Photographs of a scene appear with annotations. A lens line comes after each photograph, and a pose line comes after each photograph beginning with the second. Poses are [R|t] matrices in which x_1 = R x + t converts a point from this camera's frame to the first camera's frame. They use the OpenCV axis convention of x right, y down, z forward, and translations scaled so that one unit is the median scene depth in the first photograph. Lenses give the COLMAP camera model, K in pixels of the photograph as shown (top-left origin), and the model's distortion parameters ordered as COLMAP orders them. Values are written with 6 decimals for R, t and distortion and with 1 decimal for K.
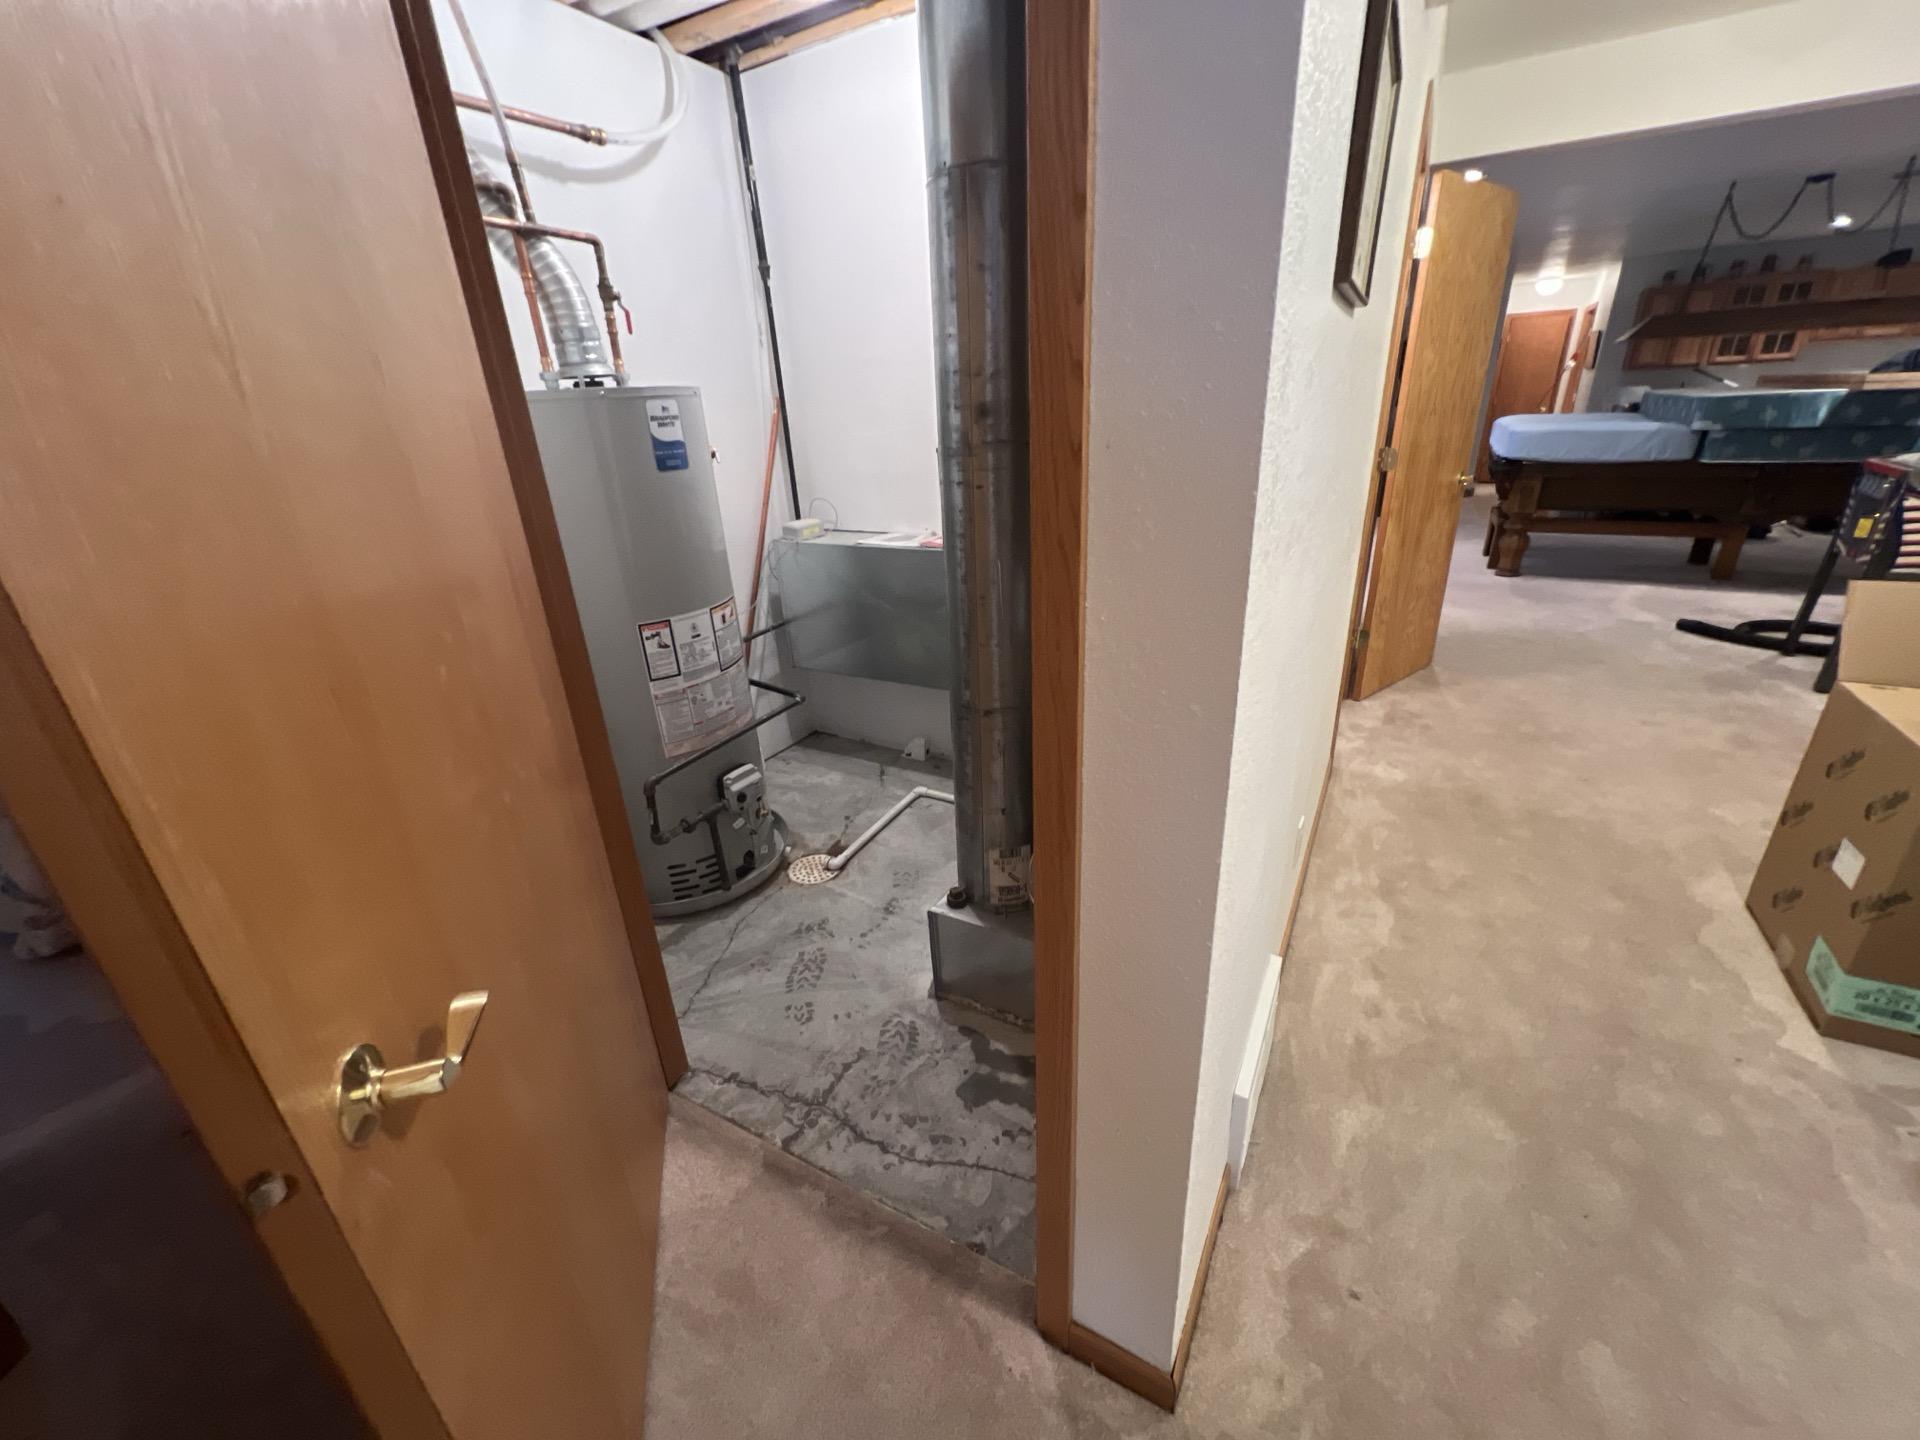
lens RADIAL K [[765.8, 0, 965.4], [0, 765.8, 722.0], [0, 0, 1]] dist [0.000071, 0.000117]
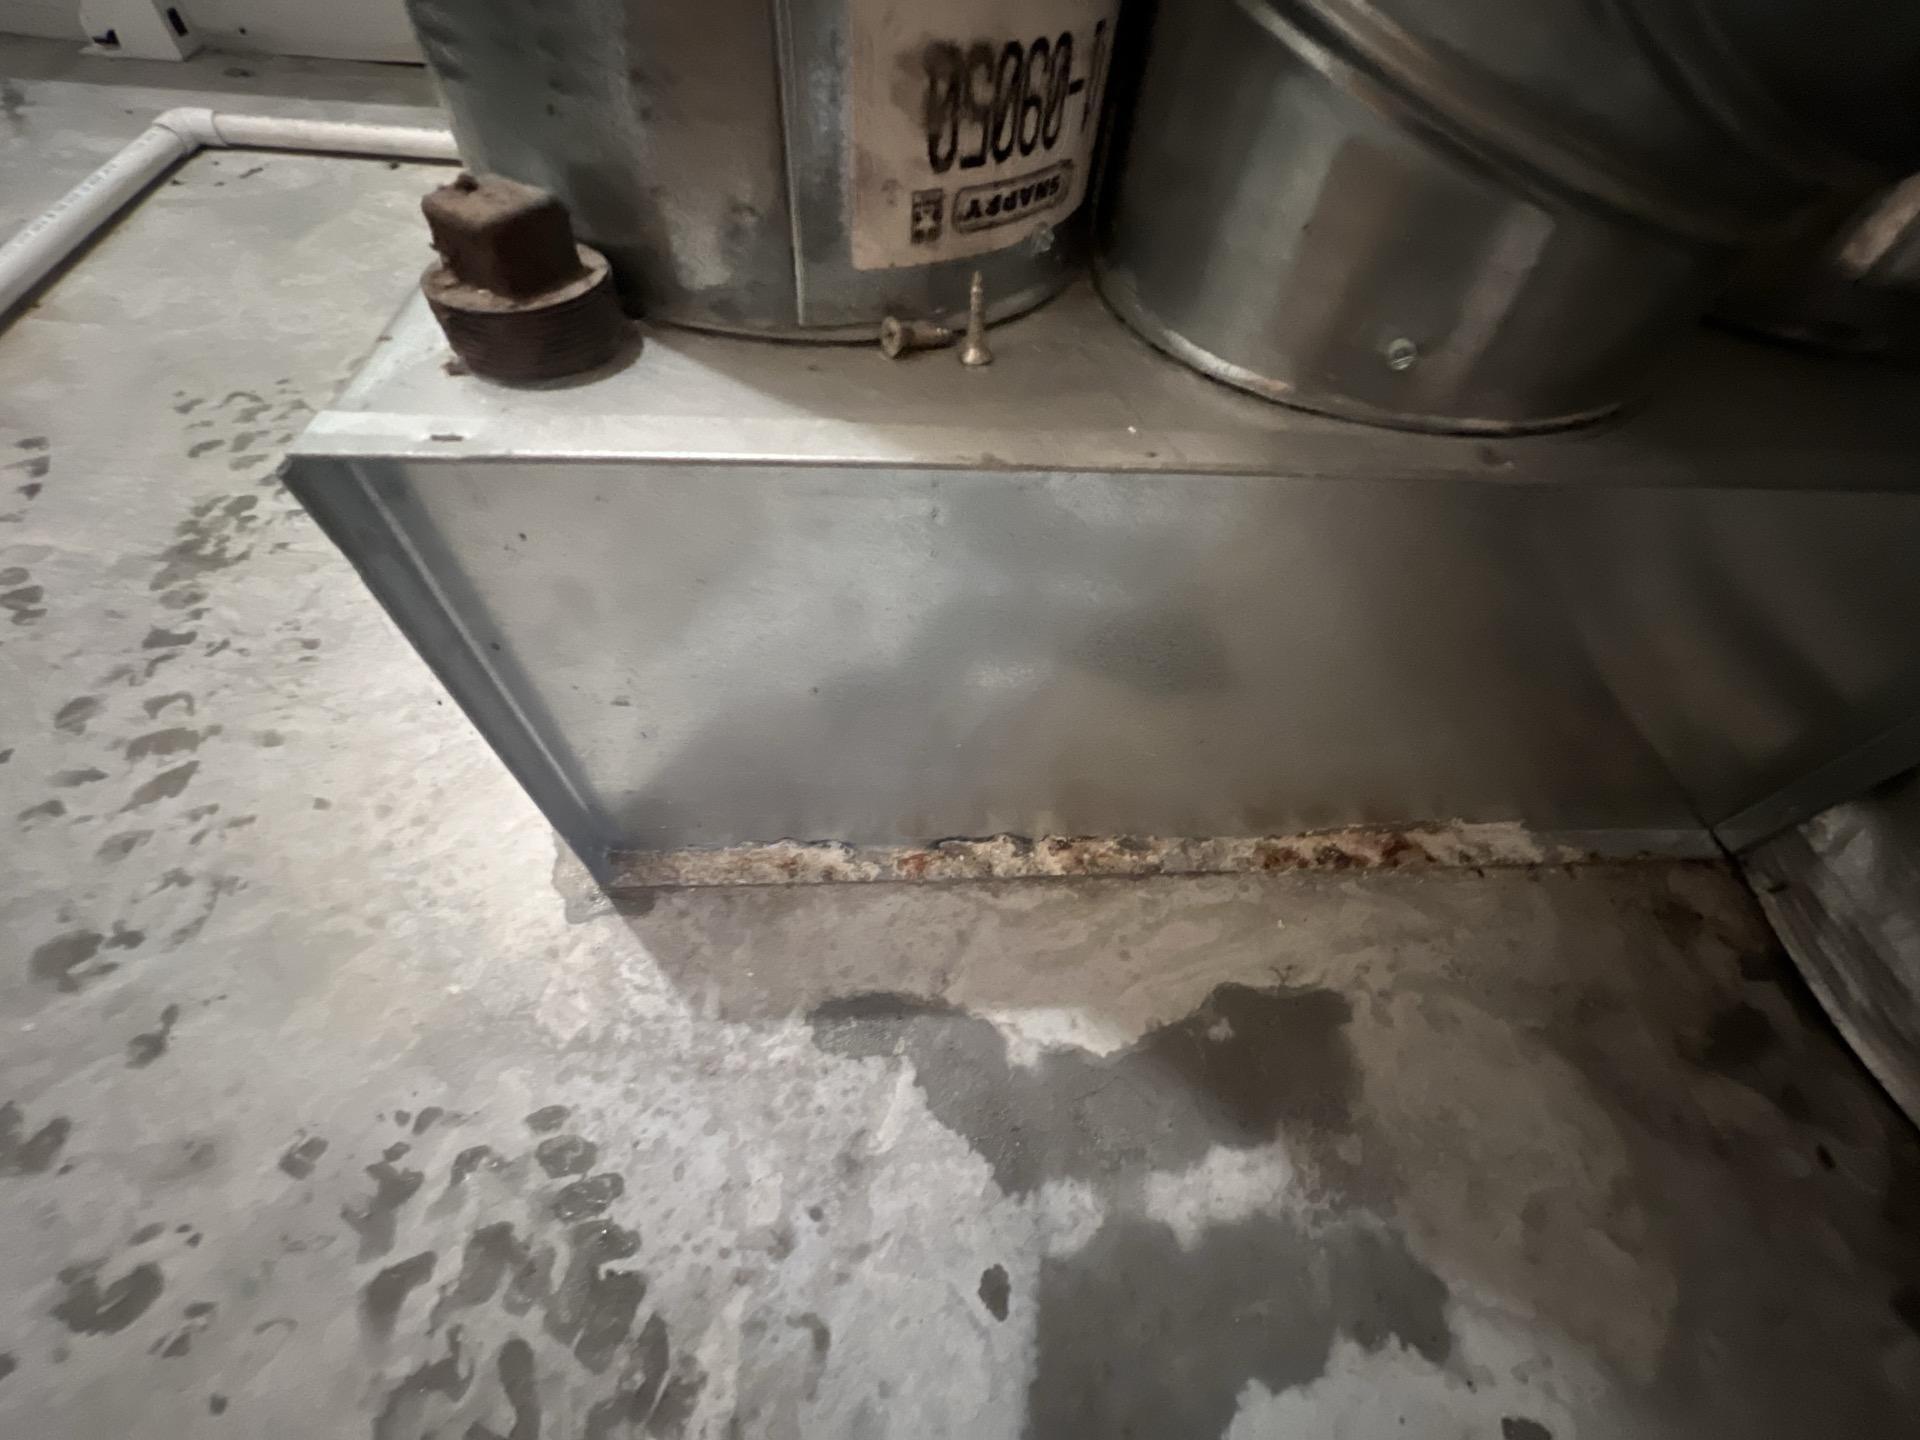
lens RADIAL K [[765.8, 0, 958.9], [0, 765.8, 720.6], [0, 0, 1]] dist [0.000071, 0.000117]
pose [[0.836600, -0.368770, 0.405104, -0.030704], [0.099426, 0.829422, 0.549703, 0.251274], [-0.538717, -0.419603, 0.730560, 0.946481]]
